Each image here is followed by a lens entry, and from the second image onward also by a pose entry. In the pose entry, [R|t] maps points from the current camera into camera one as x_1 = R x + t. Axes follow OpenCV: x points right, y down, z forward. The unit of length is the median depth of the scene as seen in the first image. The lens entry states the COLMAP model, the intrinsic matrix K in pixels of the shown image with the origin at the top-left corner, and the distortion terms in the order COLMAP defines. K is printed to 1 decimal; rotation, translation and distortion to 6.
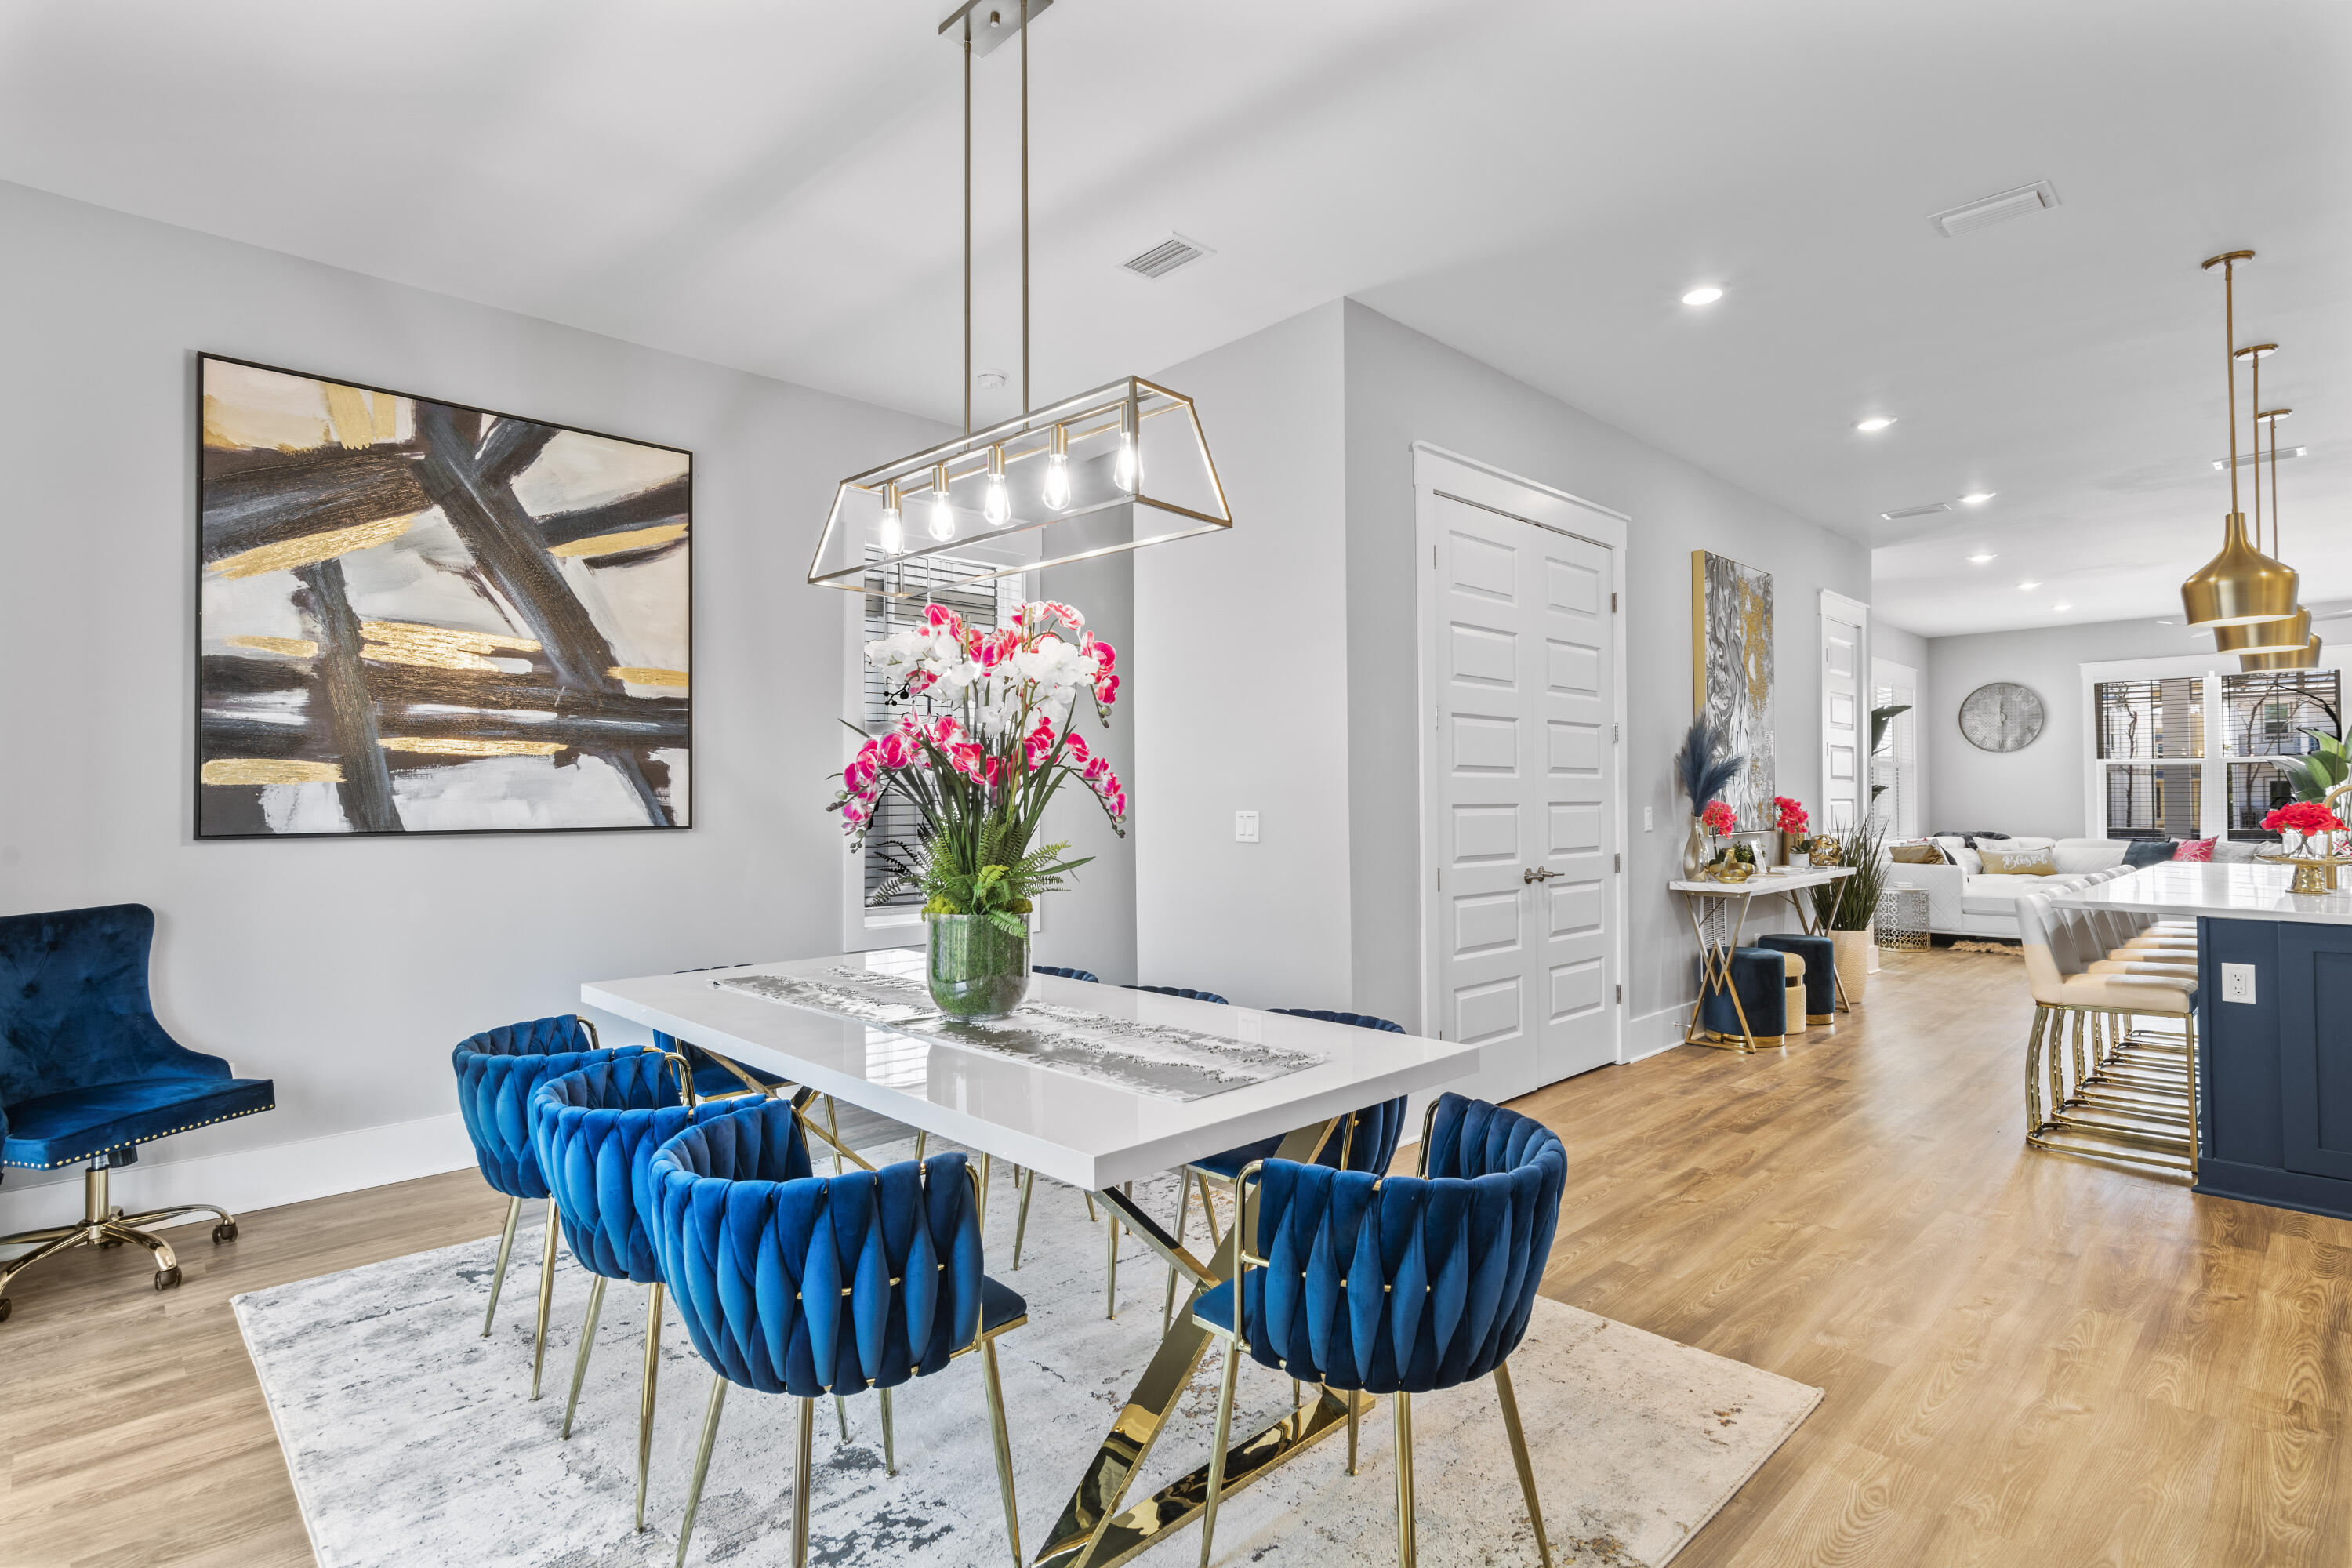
lens RADIAL K [[1145.6, 0, 1174.4], [0, 1145.6, 787.9], [0, 0, 1]] dist [0.003735, 0.000488]
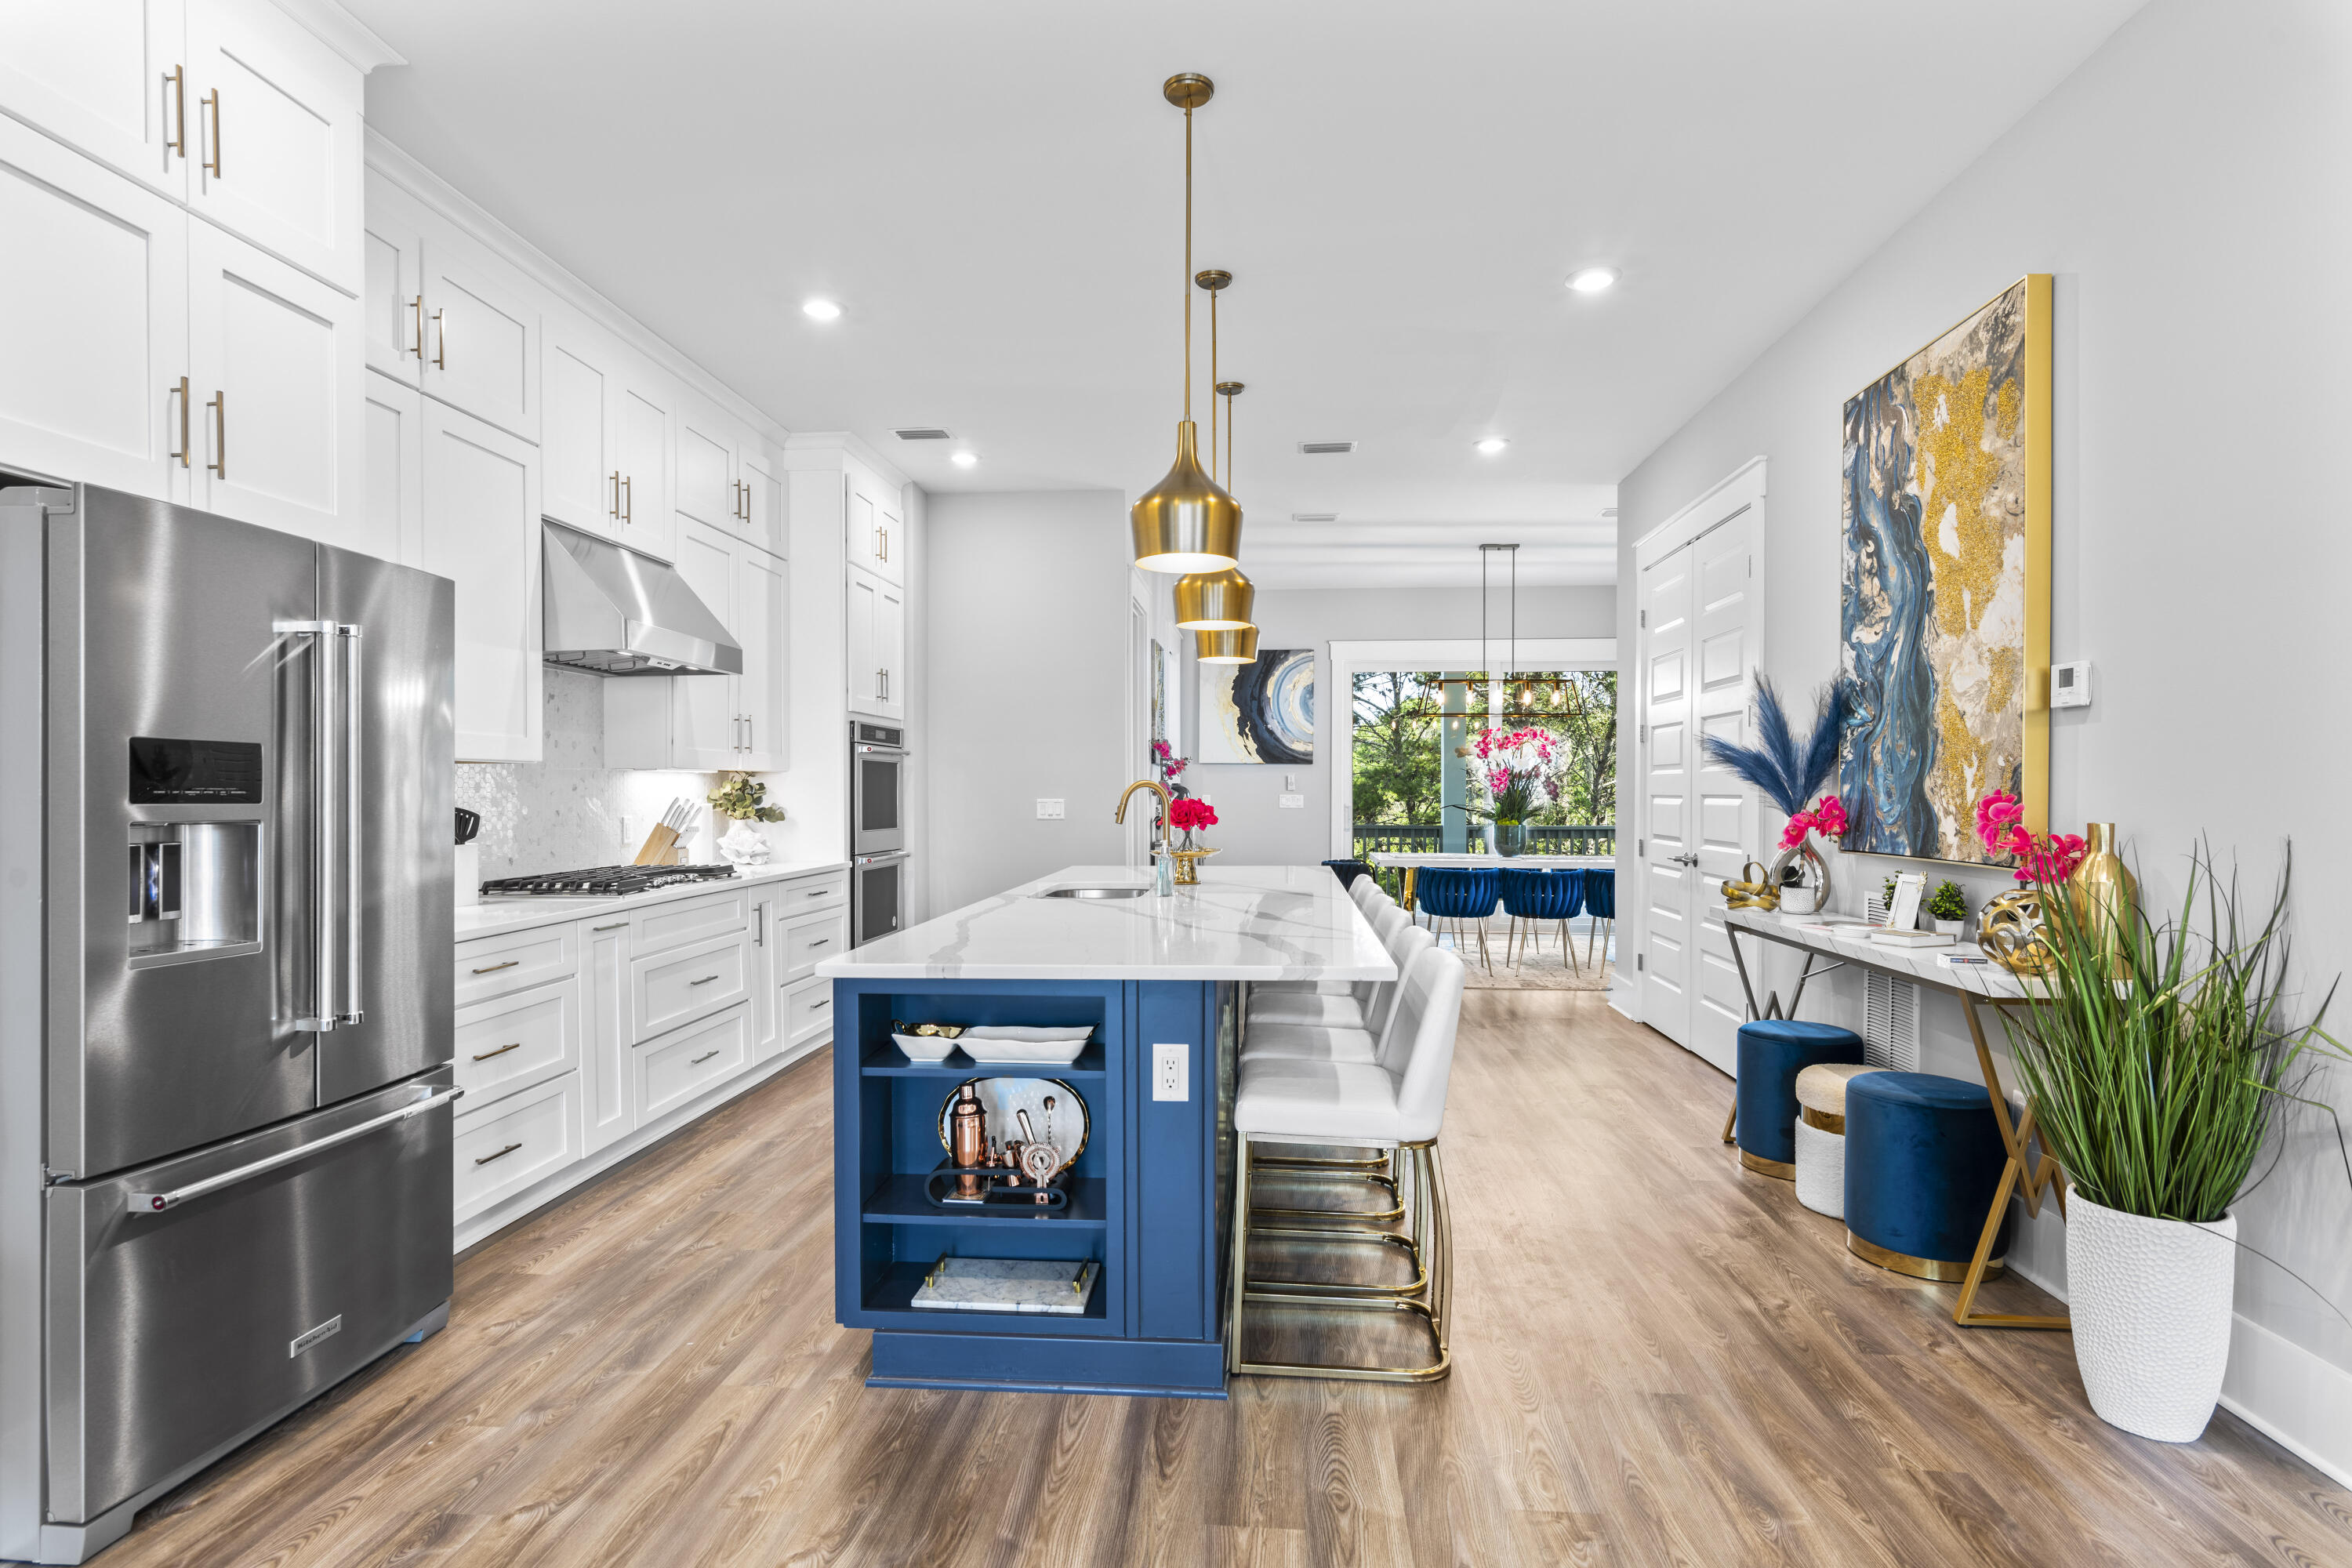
lens RADIAL K [[1211.0, 0, 1172.1], [0, 1211.0, 805.5], [0, 0, 1]] dist [0.001097, -0.000190]
pose [[-0.755696, 0.012785, -0.654798, 0.766901], [0.008208, 0.999916, 0.010051, 0.003938], [0.654871, 0.002221, -0.755737, 0.814506]]
